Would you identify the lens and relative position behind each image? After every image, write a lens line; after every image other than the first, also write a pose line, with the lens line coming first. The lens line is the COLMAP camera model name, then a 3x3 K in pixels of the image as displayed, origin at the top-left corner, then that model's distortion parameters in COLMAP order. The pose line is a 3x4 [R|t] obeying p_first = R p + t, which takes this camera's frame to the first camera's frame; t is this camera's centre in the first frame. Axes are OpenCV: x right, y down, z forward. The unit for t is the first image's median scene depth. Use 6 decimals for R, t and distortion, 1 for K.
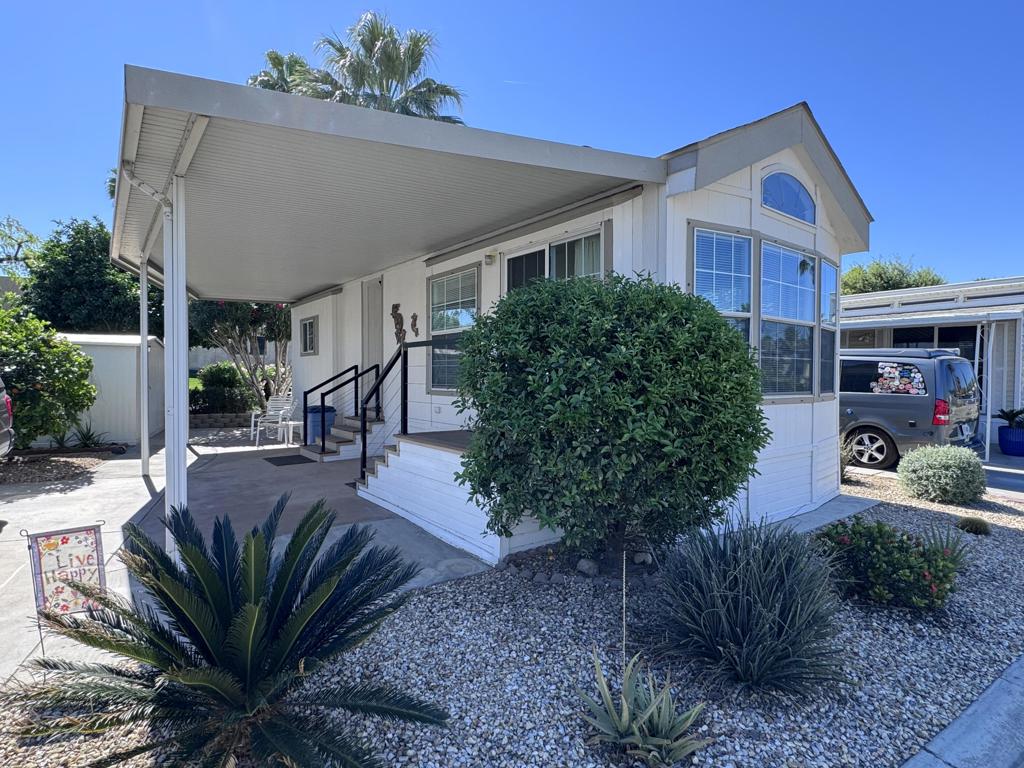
lens RADIAL K [[534.4, 0, 510.5], [0, 534.4, 383.8], [0, 0, 1]] dist [0.001497, -0.000375]
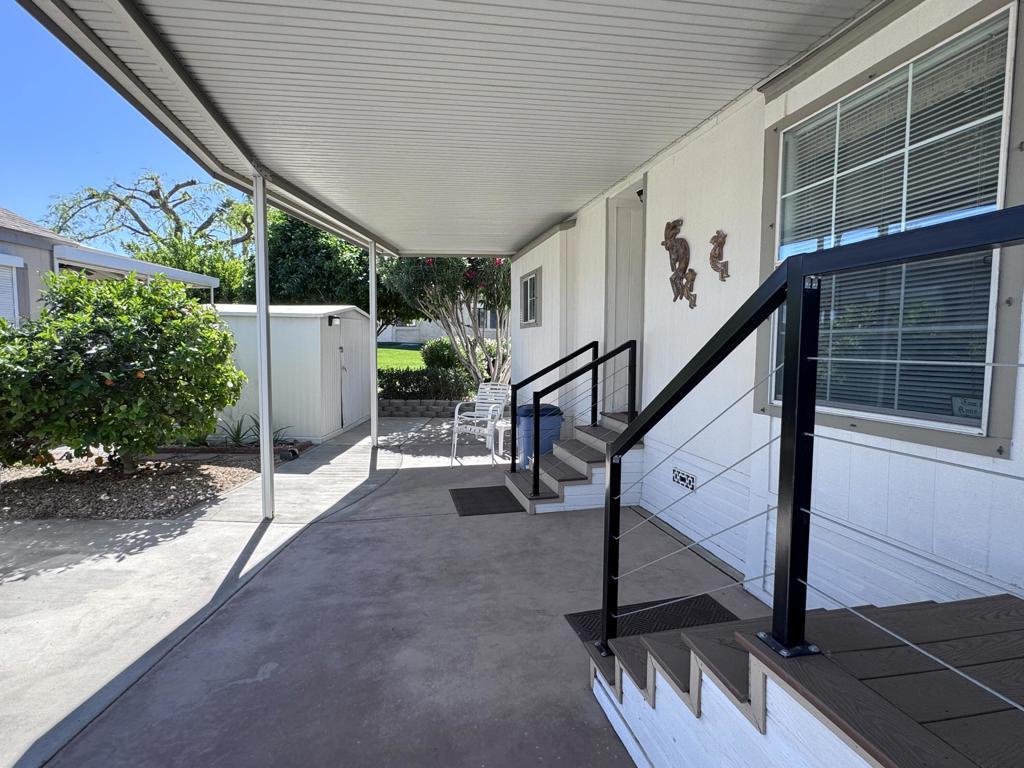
lens RADIAL K [[534.4, 0, 511.0], [0, 534.4, 383.0], [0, 0, 1]] dist [0.001497, -0.000375]
pose [[0.906258, 0.031482, -0.421552, -0.122208], [-0.010531, 0.998595, 0.051938, -0.018511], [0.422595, -0.042630, 0.905316, 0.422190]]
